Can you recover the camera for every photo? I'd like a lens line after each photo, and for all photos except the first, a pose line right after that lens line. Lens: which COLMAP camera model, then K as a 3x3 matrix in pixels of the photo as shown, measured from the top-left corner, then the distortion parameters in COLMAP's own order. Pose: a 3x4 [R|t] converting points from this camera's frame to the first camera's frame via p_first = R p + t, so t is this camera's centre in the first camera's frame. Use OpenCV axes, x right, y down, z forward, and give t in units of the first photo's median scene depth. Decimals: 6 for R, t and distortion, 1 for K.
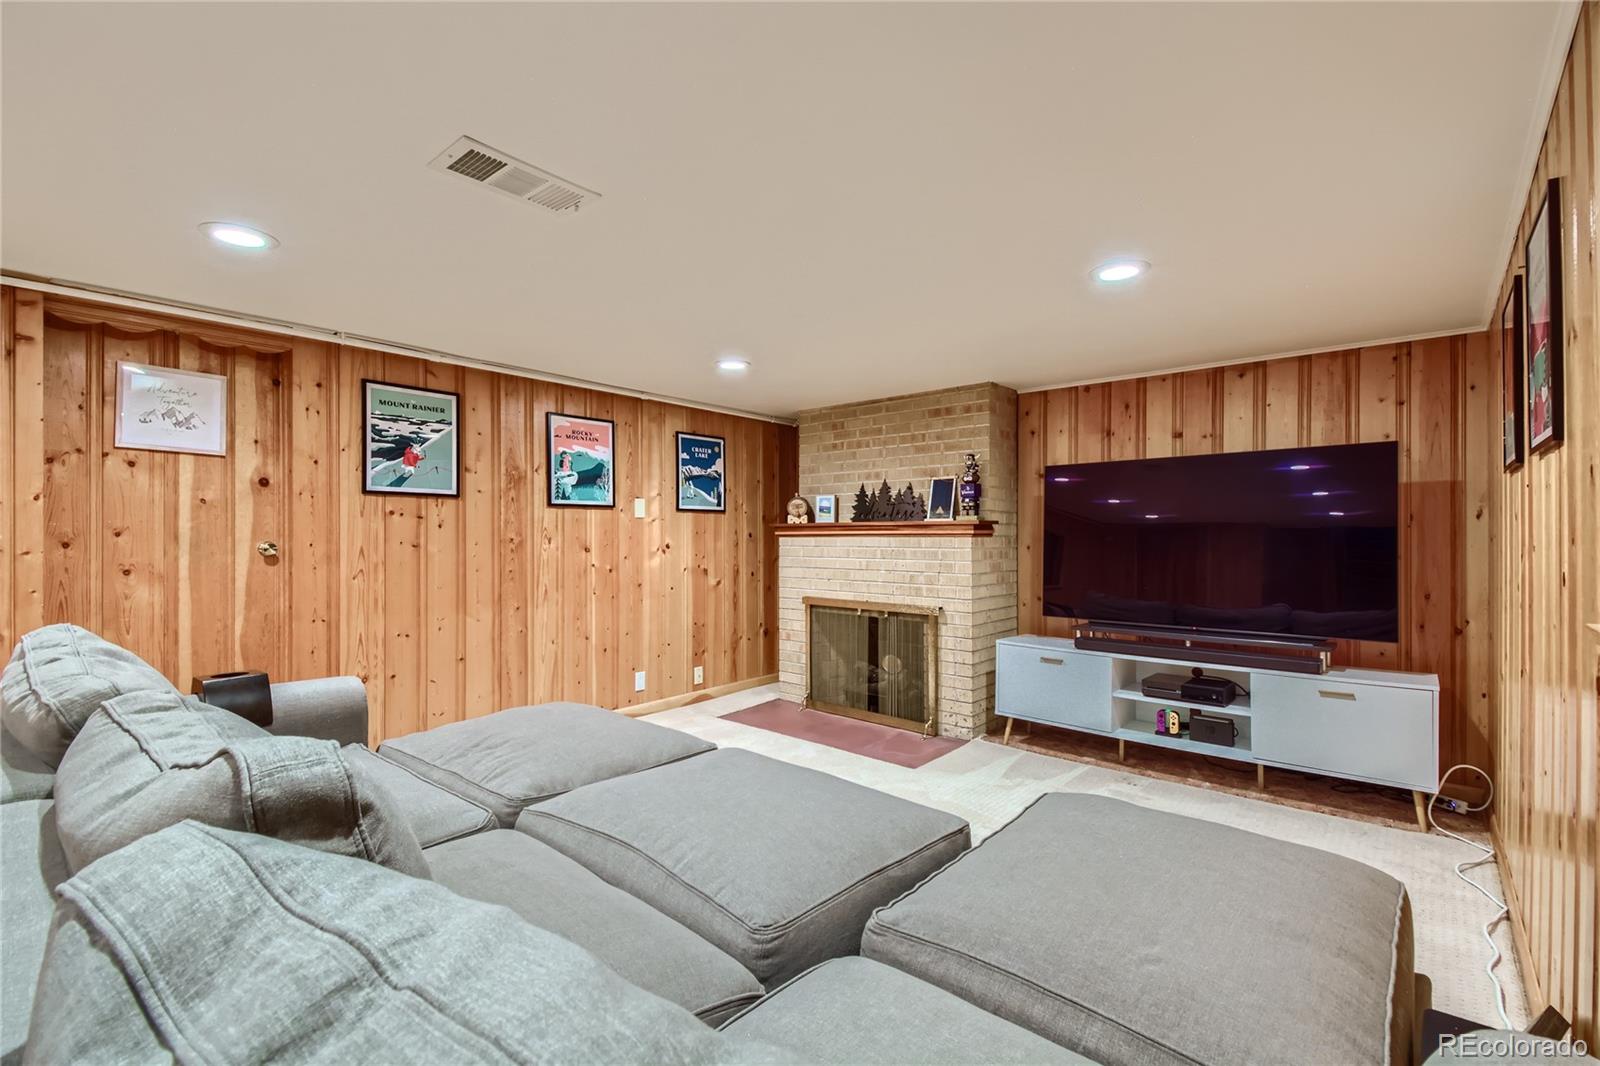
lens RADIAL K [[698.3, 0, 755.9], [0, 698.3, 534.9], [0, 0, 1]] dist [0.029607, -0.008213]
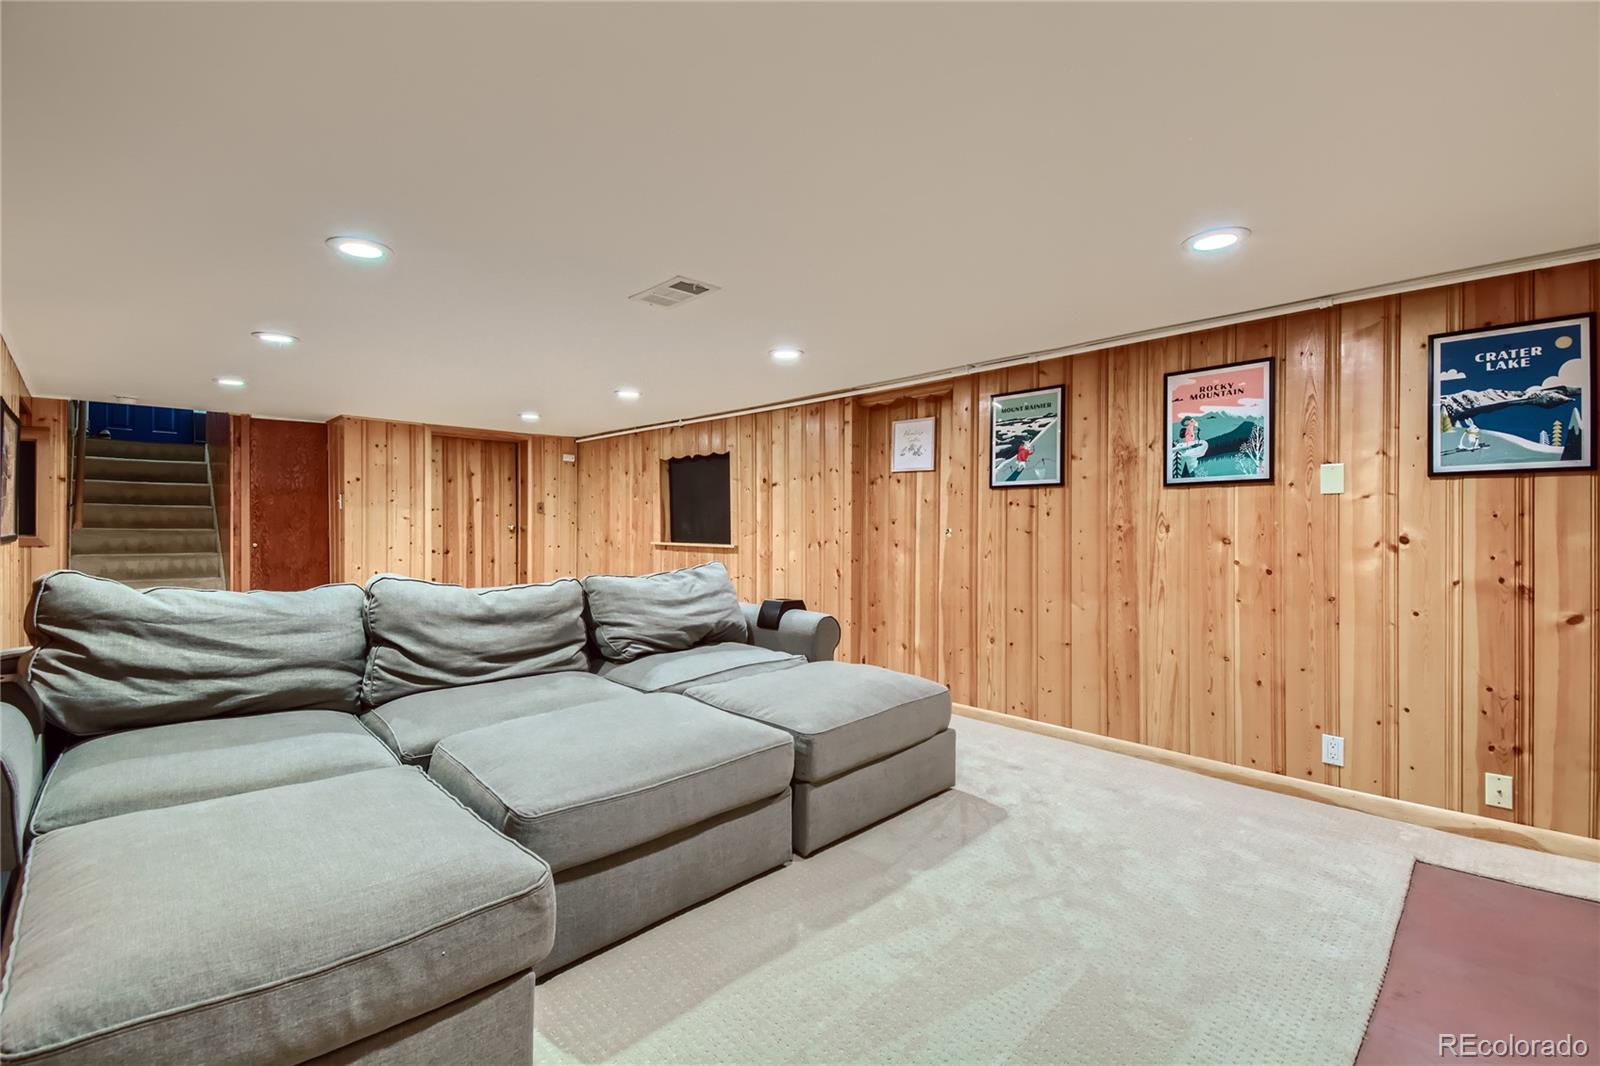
lens RADIAL K [[698.3, 0, 791.6], [0, 698.3, 526.1], [0, 0, 1]] dist [0.029607, -0.008213]
pose [[-0.052564, -0.001640, -0.998616, 0.562838], [0.000385, 0.999999, -0.001663, 0.006626], [0.998617, -0.000472, -0.052564, 0.597168]]
